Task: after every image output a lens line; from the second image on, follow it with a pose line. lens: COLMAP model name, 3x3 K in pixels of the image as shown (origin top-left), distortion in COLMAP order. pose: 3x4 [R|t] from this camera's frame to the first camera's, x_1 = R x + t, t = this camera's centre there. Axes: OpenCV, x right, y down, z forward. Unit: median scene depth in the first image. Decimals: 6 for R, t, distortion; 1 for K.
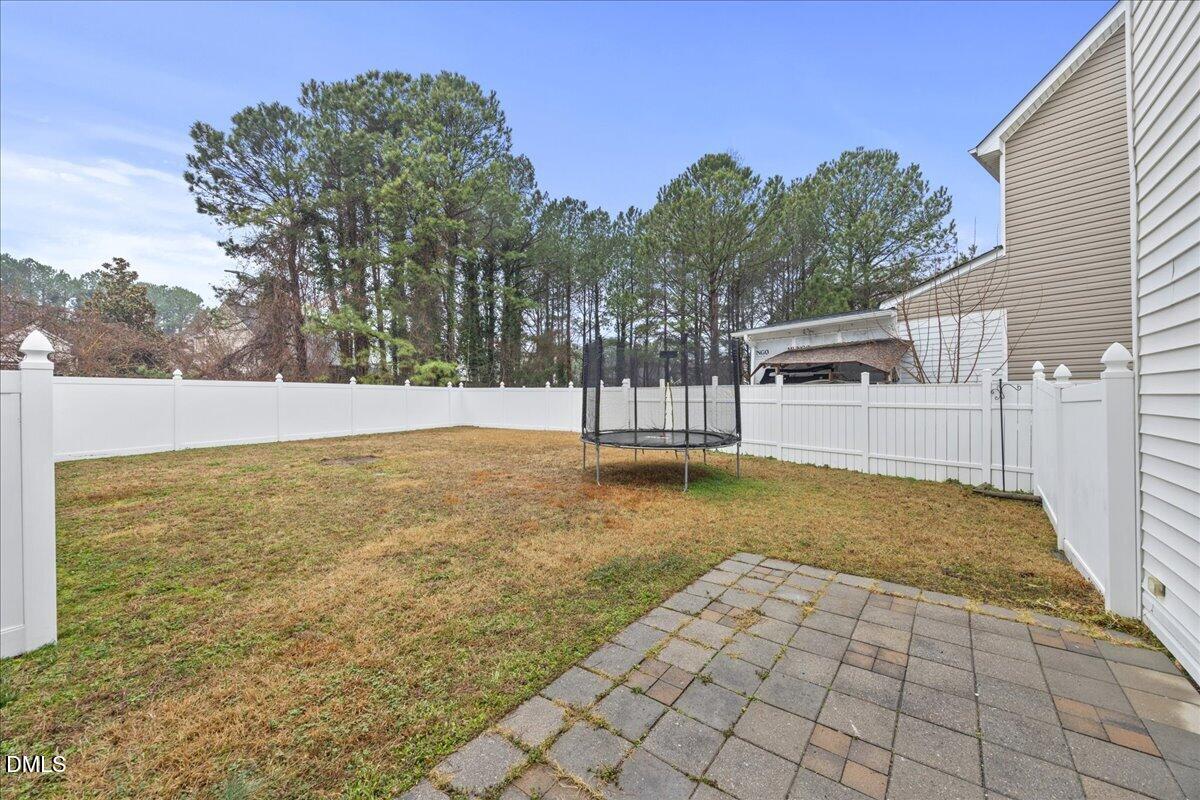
lens RADIAL K [[460.7, 0, 604.5], [0, 460.7, 400.7], [0, 0, 1]] dist [0.001073, 0.000500]
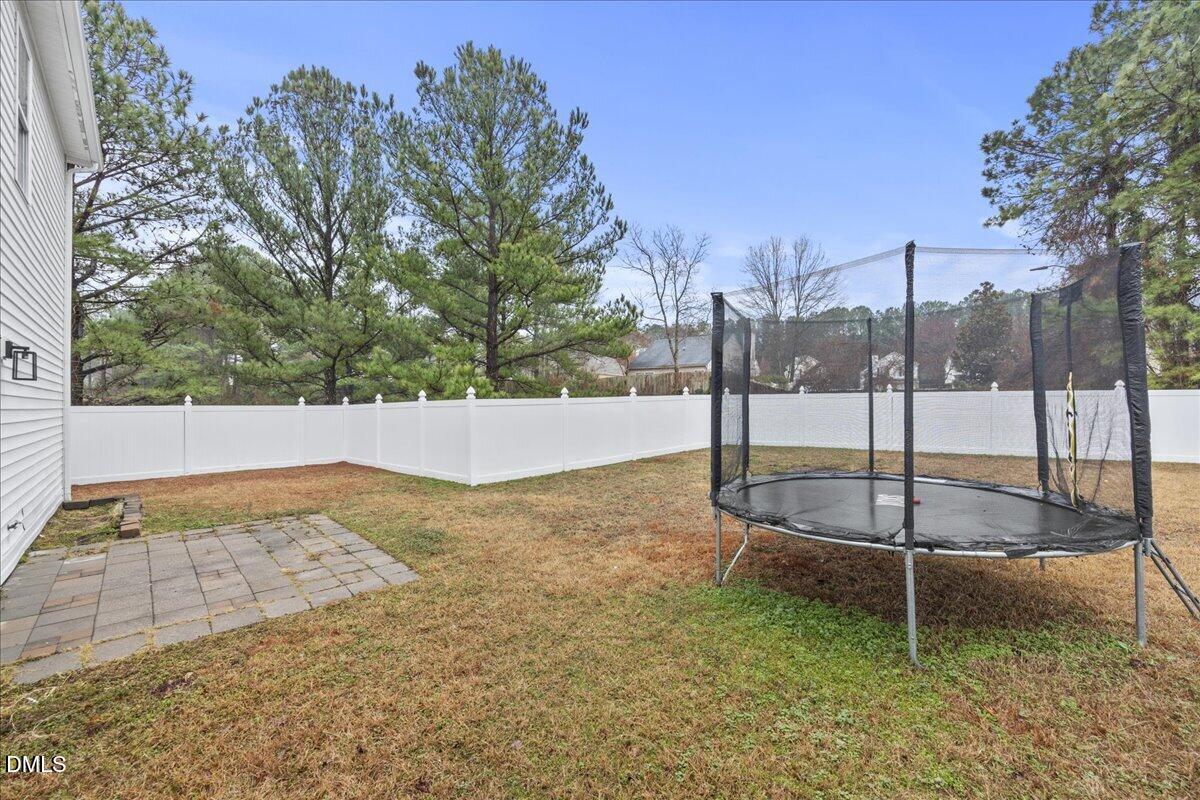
lens RADIAL K [[460.7, 0, 604.4], [0, 460.7, 399.2], [0, 0, 1]] dist [0.001073, 0.000500]
pose [[-0.139574, -0.015977, -0.990083, 1.428897], [-0.002442, 0.999872, -0.015791, -0.023761], [0.990209, 0.000214, -0.139596, 1.822601]]
